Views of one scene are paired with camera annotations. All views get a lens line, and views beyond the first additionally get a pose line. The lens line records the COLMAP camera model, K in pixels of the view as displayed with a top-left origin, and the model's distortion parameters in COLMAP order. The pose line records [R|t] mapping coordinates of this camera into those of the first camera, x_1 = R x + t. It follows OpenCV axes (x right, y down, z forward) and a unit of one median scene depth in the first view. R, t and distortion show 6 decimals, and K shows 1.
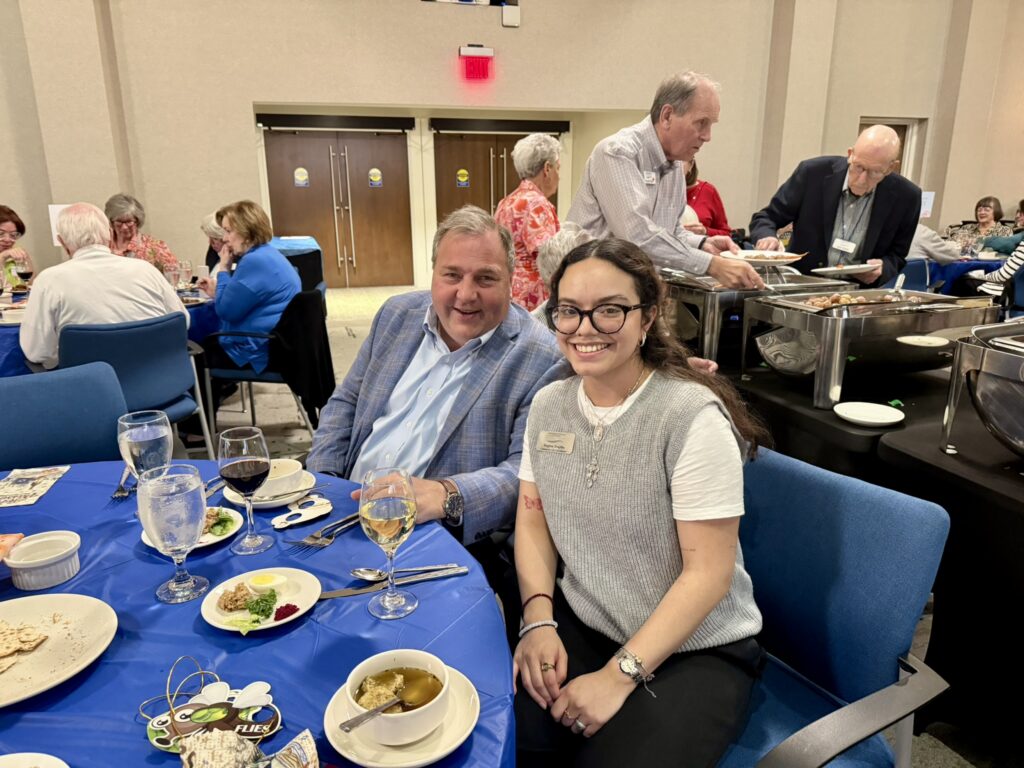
lens RADIAL K [[713.0, 0, 513.6], [0, 713.0, 385.2], [0, 0, 1]] dist [0.001408, -0.000532]
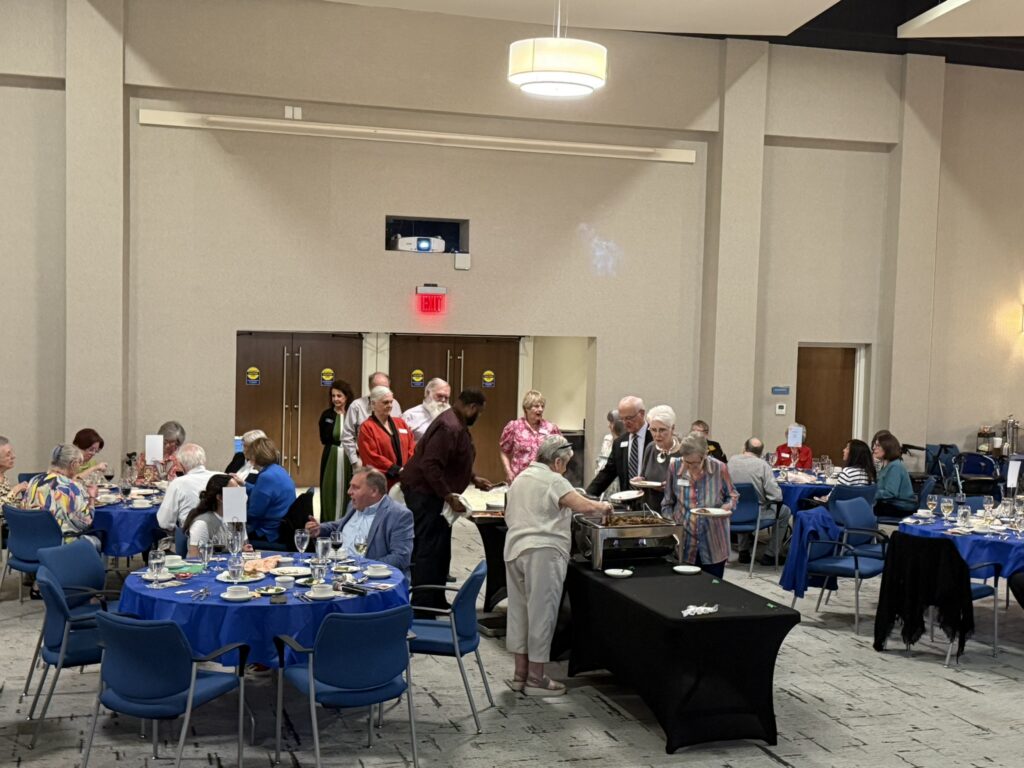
lens RADIAL K [[1317.6, 0, 511.6], [0, 1317.6, 385.8], [0, 0, 1]] dist [0.137967, 0.000000]
pose [[0.999461, 0.031495, -0.009213, 0.100589], [-0.032731, 0.976866, -0.211333, 0.127523], [0.002344, 0.211520, 0.977371, -1.032102]]
